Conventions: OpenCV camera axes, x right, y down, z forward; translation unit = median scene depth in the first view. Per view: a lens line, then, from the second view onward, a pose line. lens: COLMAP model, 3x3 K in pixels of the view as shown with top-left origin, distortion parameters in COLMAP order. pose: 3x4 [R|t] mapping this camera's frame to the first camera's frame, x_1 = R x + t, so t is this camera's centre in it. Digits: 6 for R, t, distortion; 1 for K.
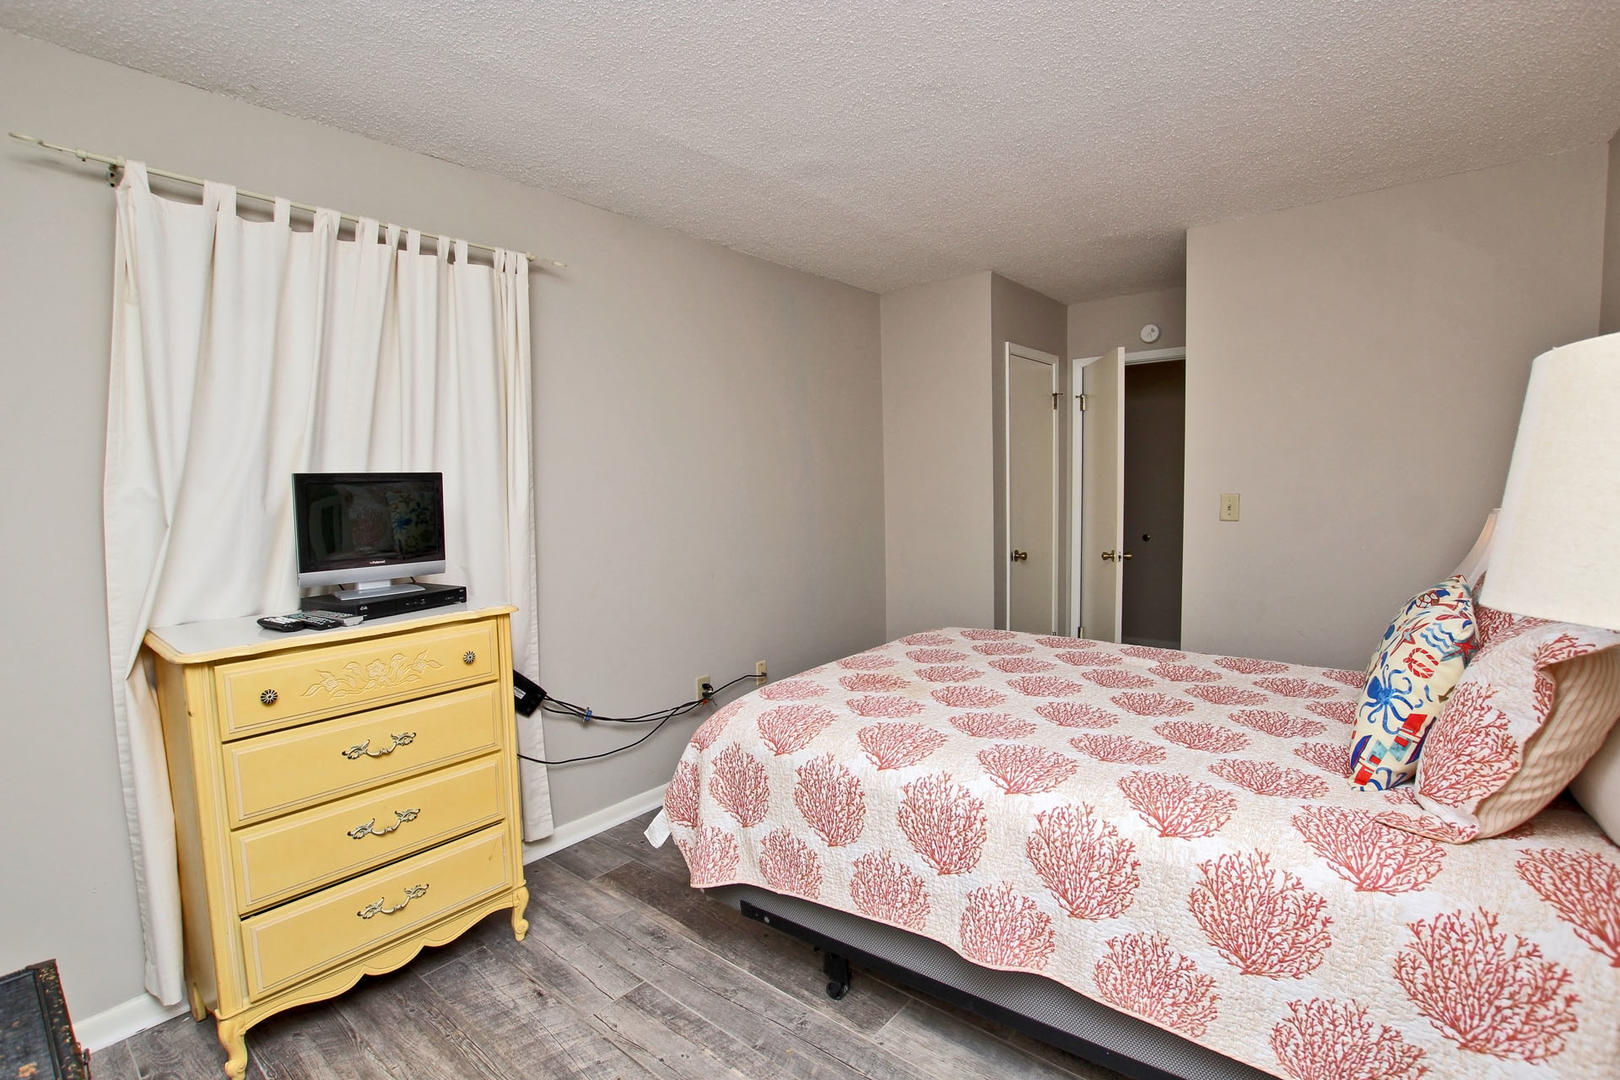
lens RADIAL K [[750.2, 0, 810.6], [0, 750.2, 540.9], [0, 0, 1]] dist [-0.033336, 0.004493]
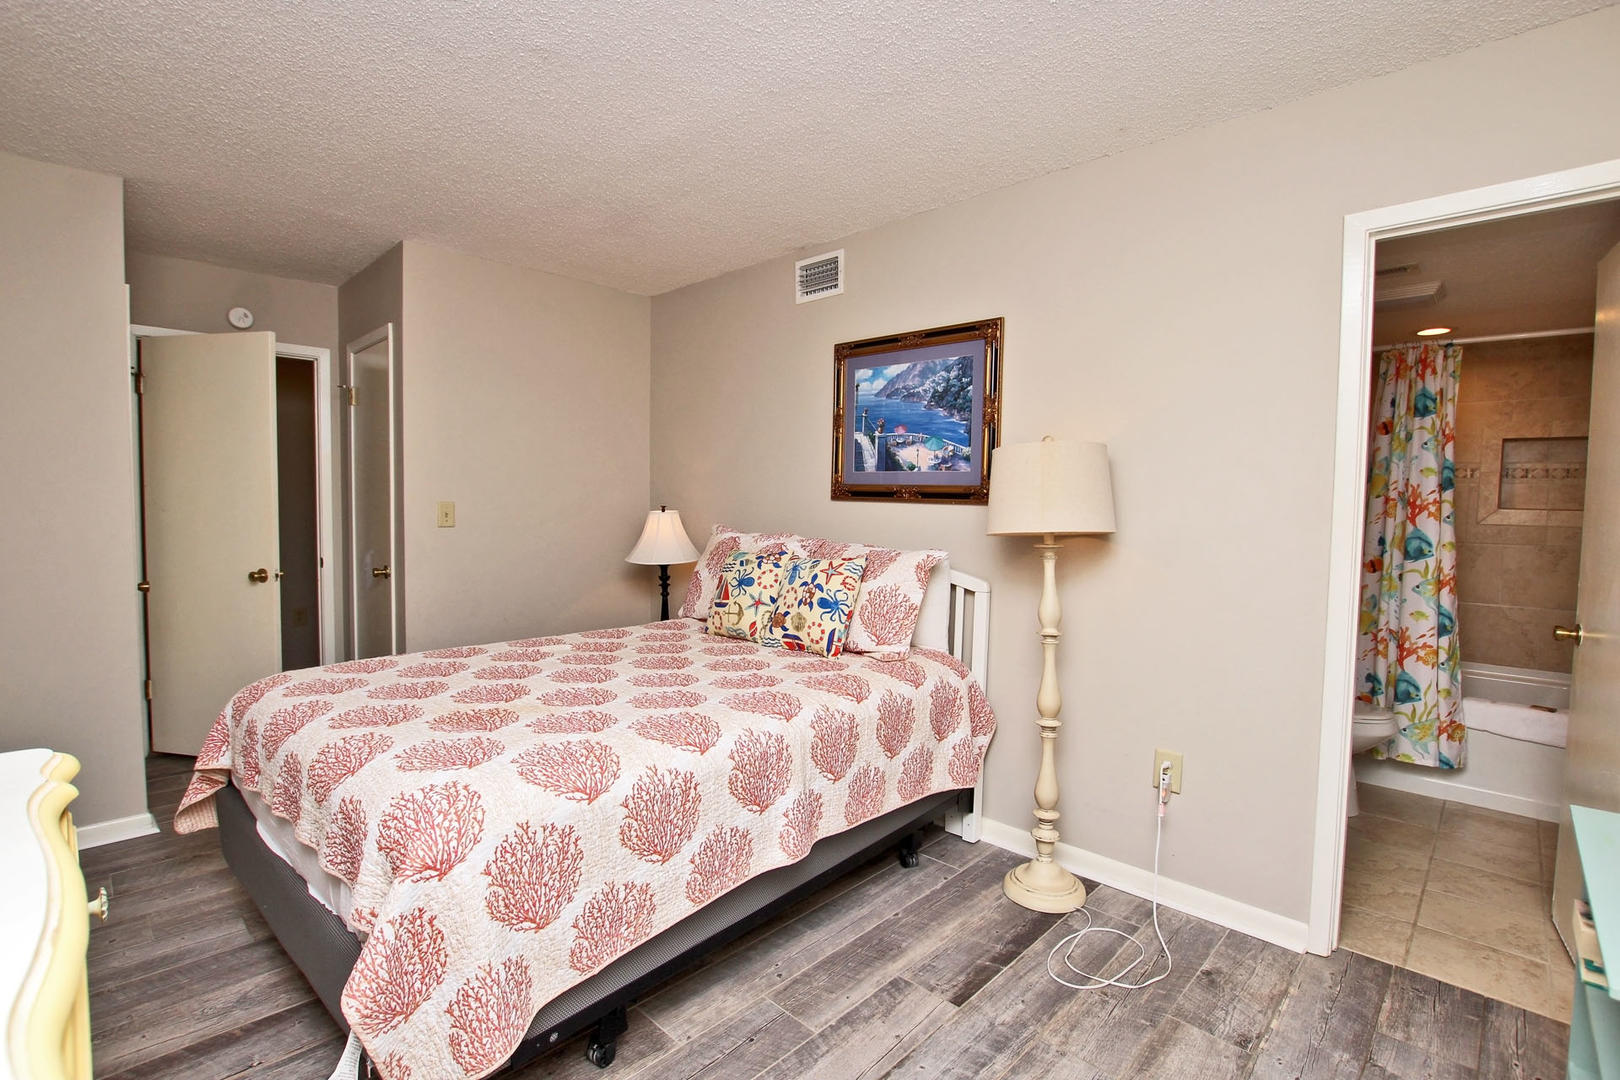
lens RADIAL K [[750.2, 0, 811.0], [0, 750.2, 540.6], [0, 0, 1]] dist [-0.033336, 0.004493]
pose [[0.079256, -0.030090, 0.996400, -0.858367], [0.064036, 0.997634, 0.025033, -0.000627], [-0.994795, 0.061821, 0.080995, 0.713410]]
